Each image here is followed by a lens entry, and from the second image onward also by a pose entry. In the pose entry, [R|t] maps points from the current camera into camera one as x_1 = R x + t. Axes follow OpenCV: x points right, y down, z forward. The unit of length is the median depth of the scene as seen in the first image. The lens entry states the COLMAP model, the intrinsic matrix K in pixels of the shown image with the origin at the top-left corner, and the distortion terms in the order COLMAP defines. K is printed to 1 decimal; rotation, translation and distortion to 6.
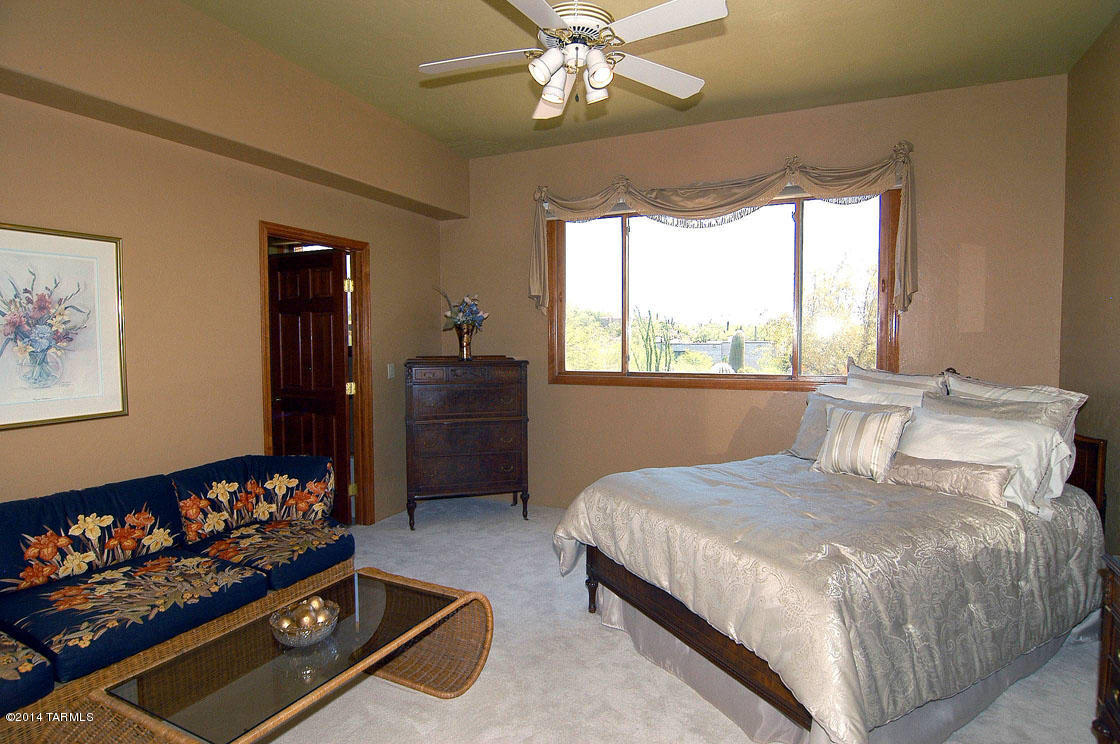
lens RADIAL K [[602.1, 0, 561.6], [0, 602.1, 372.7], [0, 0, 1]] dist [-0.004052, -0.002647]
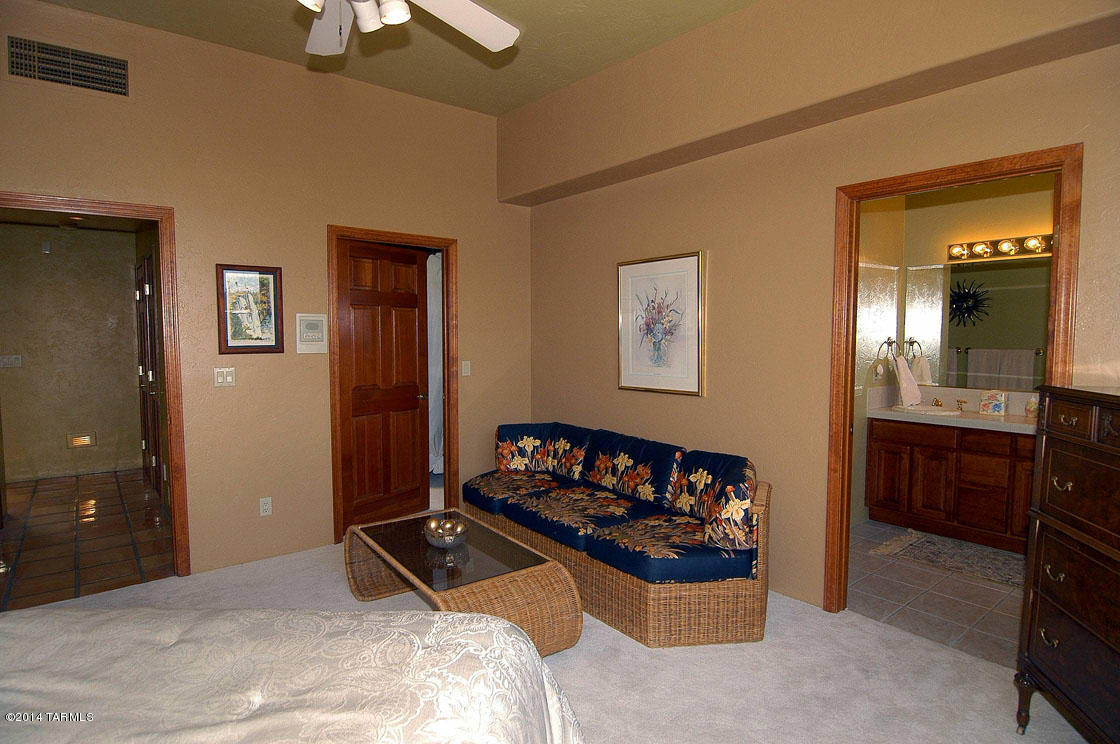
lens RADIAL K [[602.1, 0, 564.4], [0, 602.1, 368.1], [0, 0, 1]] dist [-0.004052, -0.002647]
pose [[-0.447174, 0.048147, -0.893150, 0.553864], [-0.056211, 0.995064, 0.081784, -0.079716], [0.892679, 0.086776, -0.442261, 1.460305]]
